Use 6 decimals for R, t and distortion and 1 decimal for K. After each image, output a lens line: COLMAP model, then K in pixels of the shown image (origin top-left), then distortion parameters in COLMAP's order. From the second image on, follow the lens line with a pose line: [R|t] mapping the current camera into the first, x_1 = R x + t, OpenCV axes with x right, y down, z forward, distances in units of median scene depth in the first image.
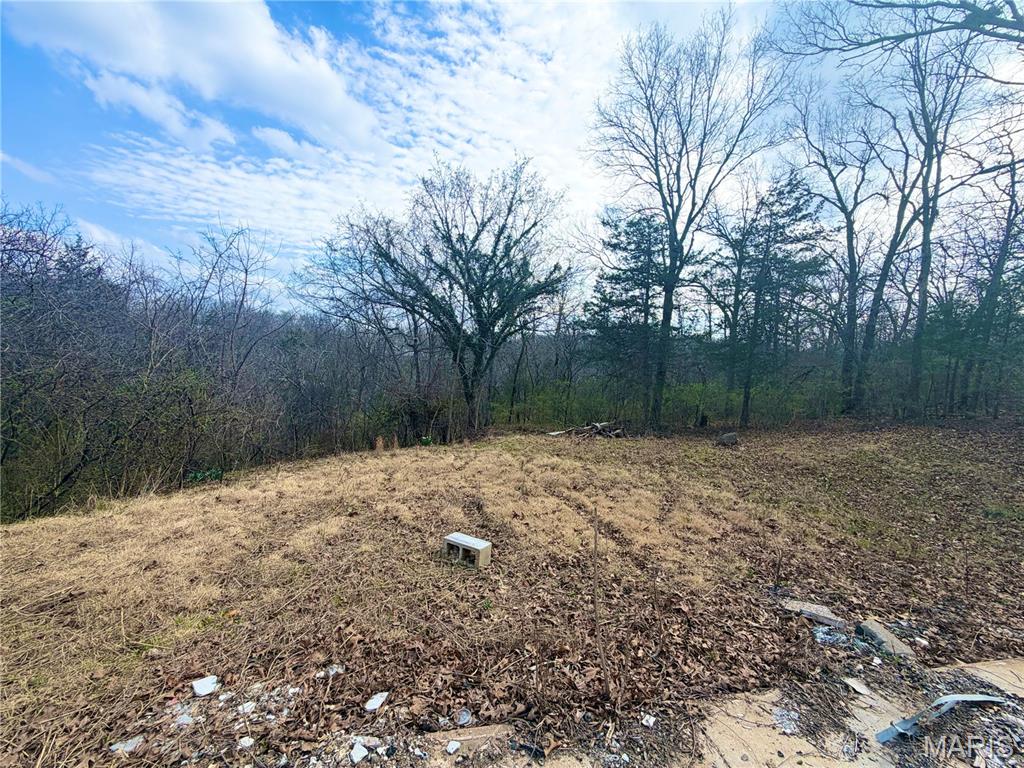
lens RADIAL K [[408.6, 0, 512.0], [0, 408.6, 384.0], [0, 0, 1]] dist [-0.000417, -0.000370]
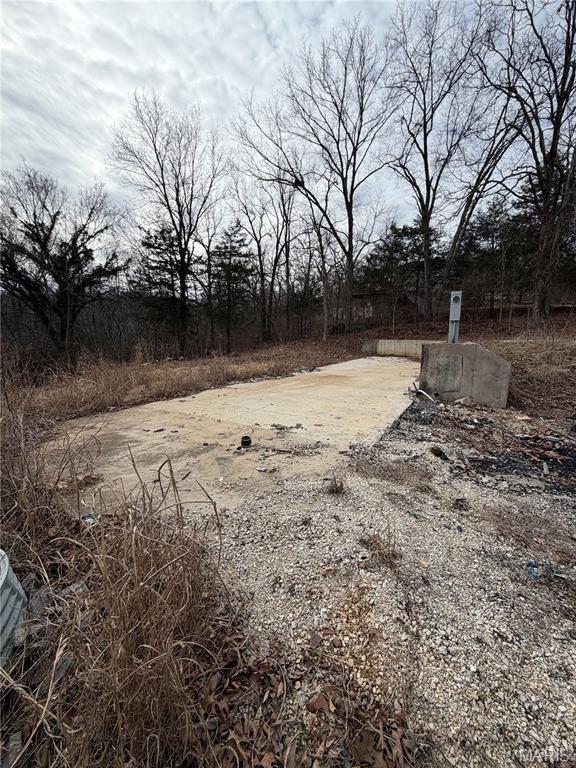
lens RADIAL K [[306.5, 0, 288.0], [0, 306.5, 384.0], [0, 0, 1]] dist [-0.000417, -0.000370]
pose [[0.698509, -0.171407, 0.694770, -0.271041], [0.069362, 0.982535, 0.172667, 0.021115], [-0.712232, -0.072419, 0.698199, -0.232804]]
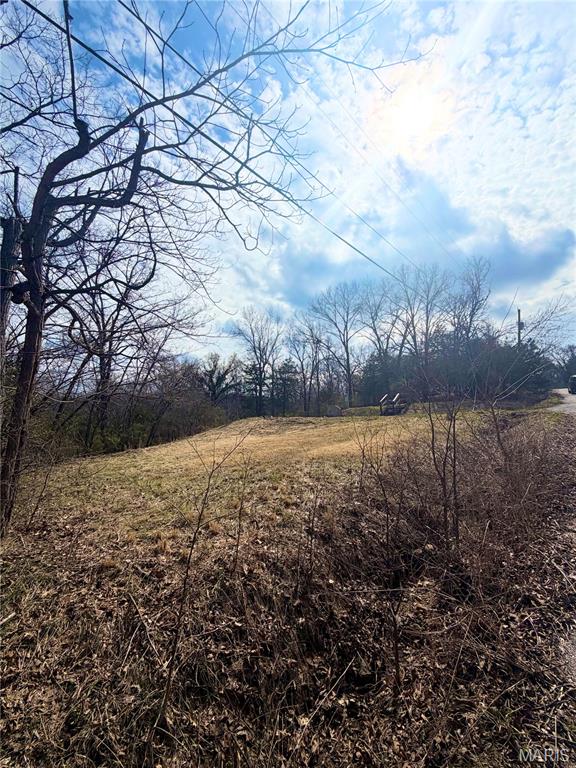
lens RADIAL K [[306.5, 0, 288.0], [0, 306.5, 384.0], [0, 0, 1]] dist [-0.000417, -0.000370]
pose [[0.802587, 0.009644, 0.596457, -0.877417], [0.084438, 0.987966, -0.129593, 0.092989], [-0.590529, 0.154373, 0.792114, -1.034598]]
